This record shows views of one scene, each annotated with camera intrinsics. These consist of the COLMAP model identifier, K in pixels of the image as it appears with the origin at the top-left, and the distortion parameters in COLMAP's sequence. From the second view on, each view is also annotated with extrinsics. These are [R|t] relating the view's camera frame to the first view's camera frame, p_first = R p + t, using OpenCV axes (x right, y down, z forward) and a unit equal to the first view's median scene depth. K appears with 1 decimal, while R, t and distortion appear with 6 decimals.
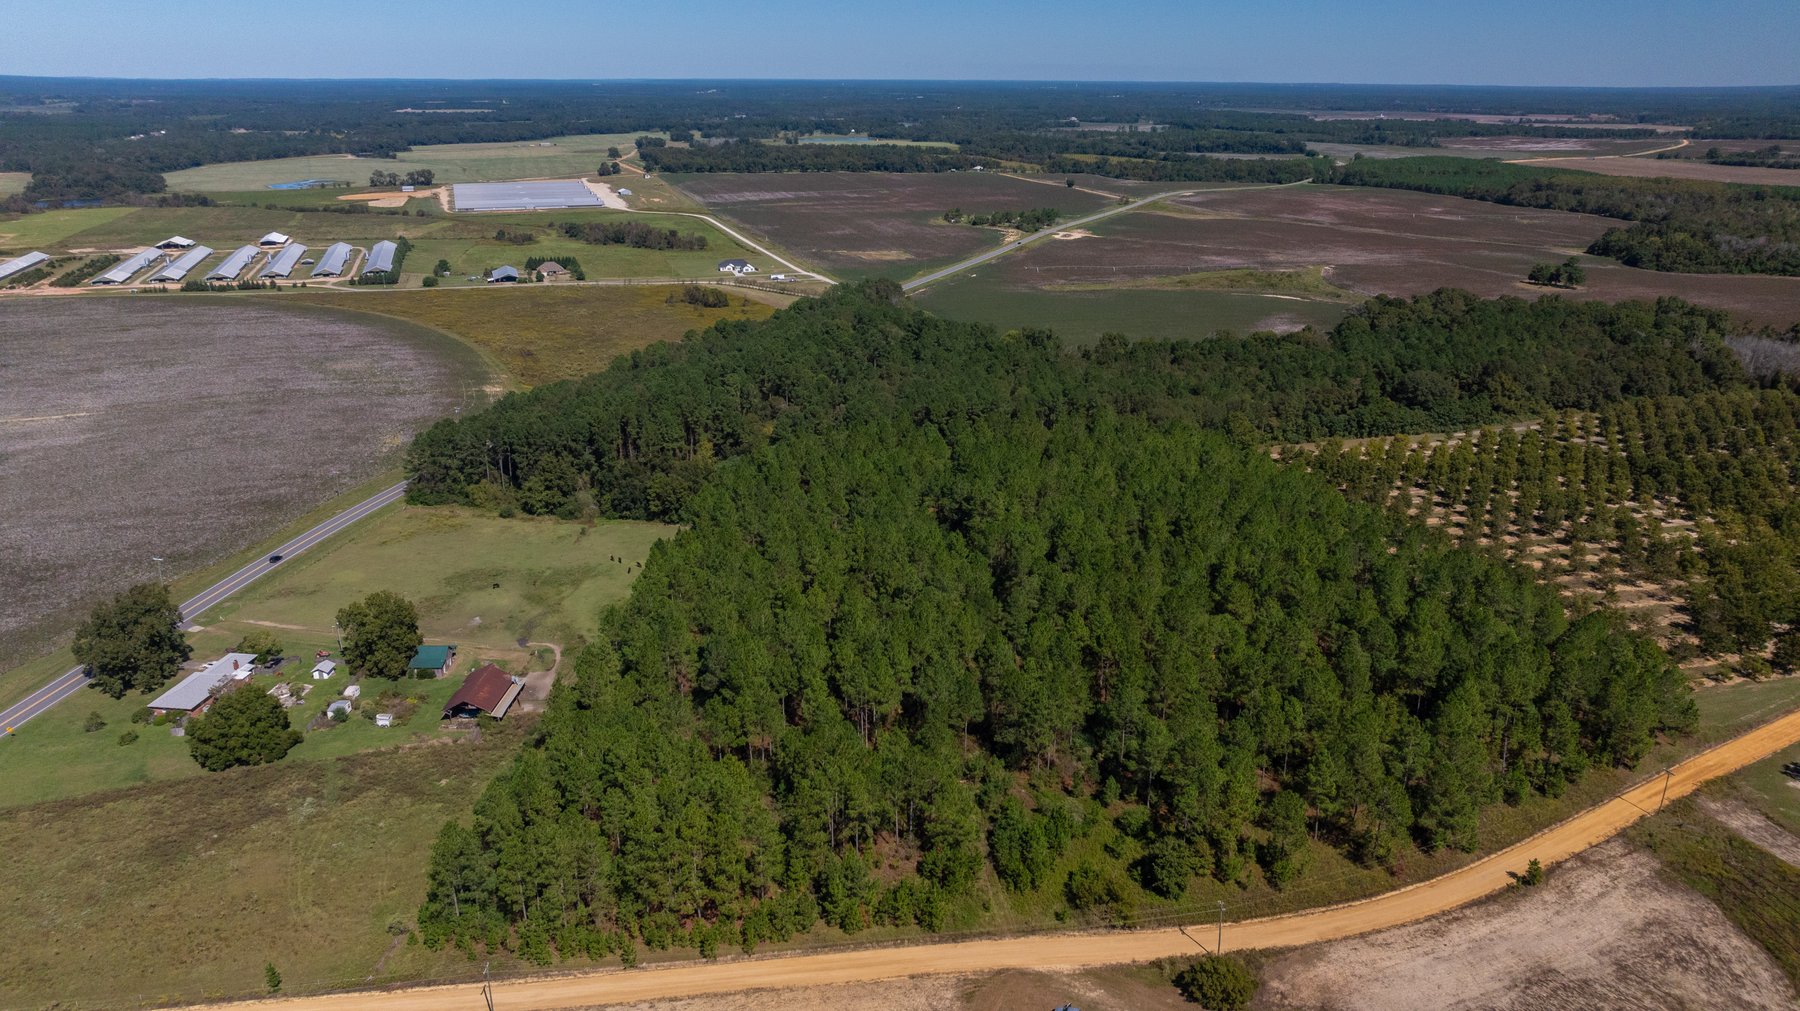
lens RADIAL K [[1268.5, 0, 899.2], [0, 1268.5, 505.5], [0, 0, 1]] dist [-0.041909, 0.048798]
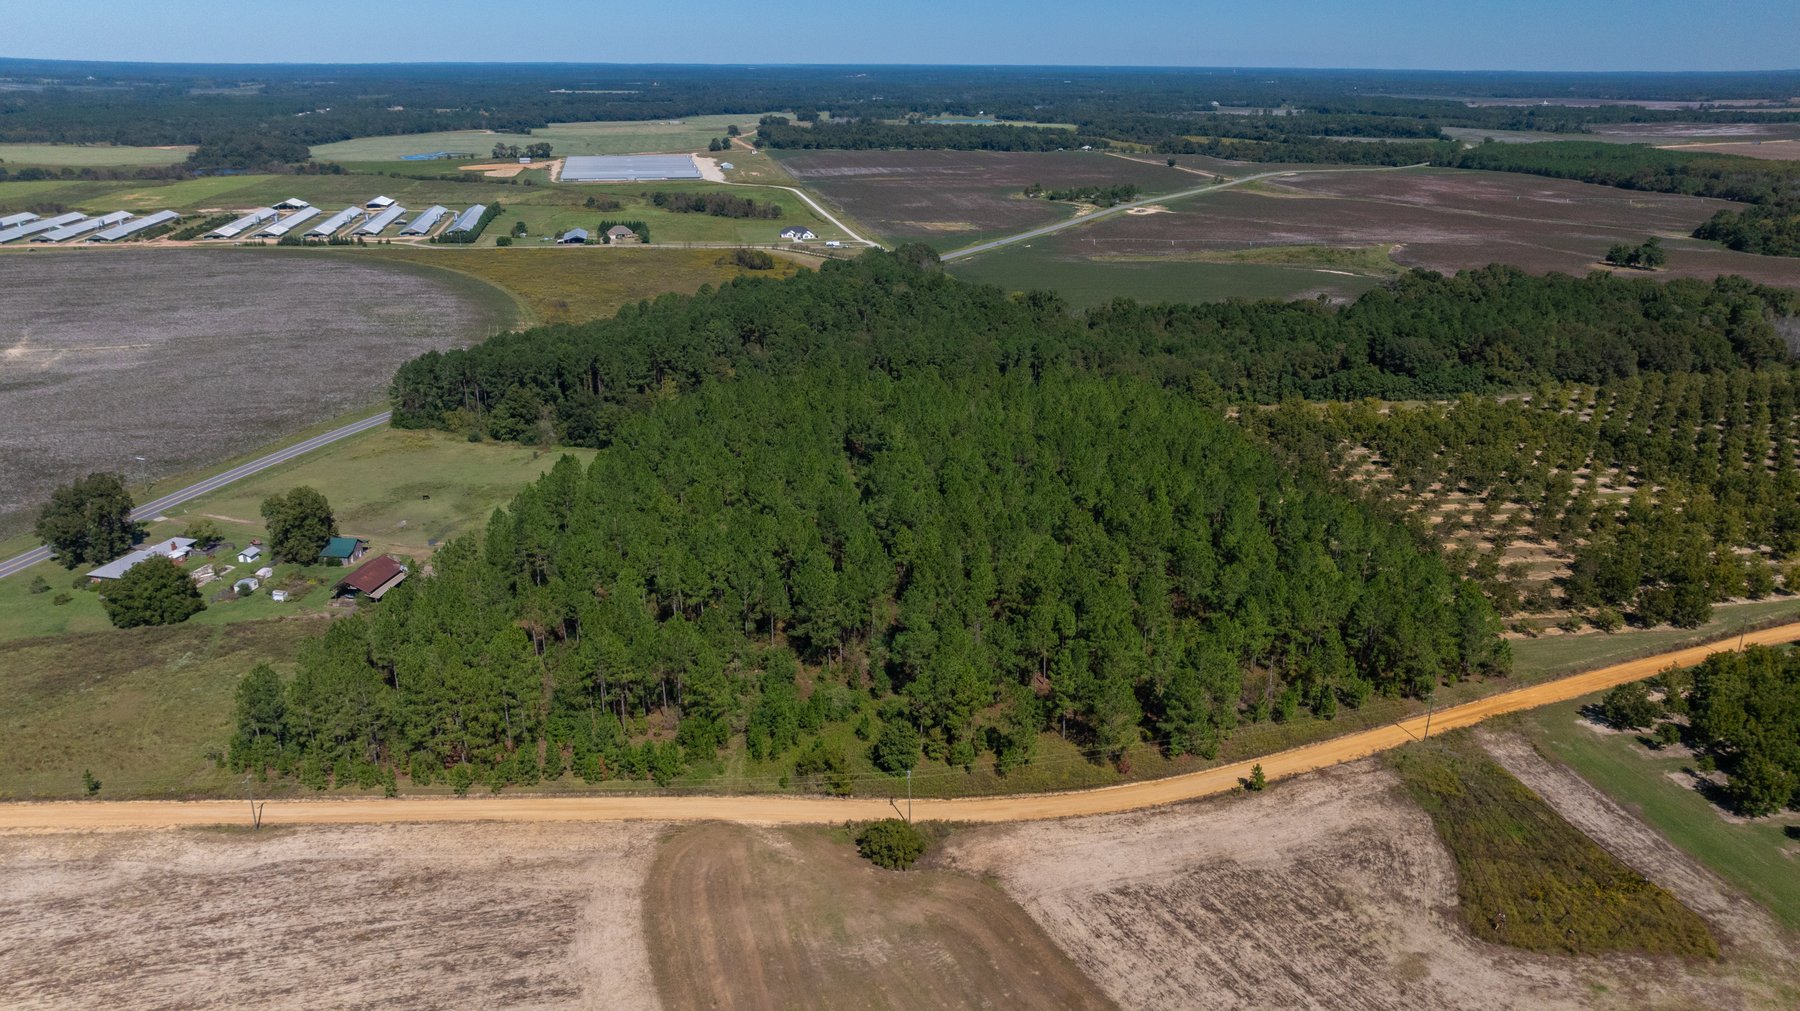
lens RADIAL K [[1268.5, 0, 897.0], [0, 1268.5, 506.3], [0, 0, 1]] dist [-0.041909, 0.048798]
pose [[0.992907, 0.040530, -0.111773, 0.120677], [-0.039328, 0.999143, 0.012936, 0.025720], [0.112201, -0.008448, 0.993650, -0.022465]]
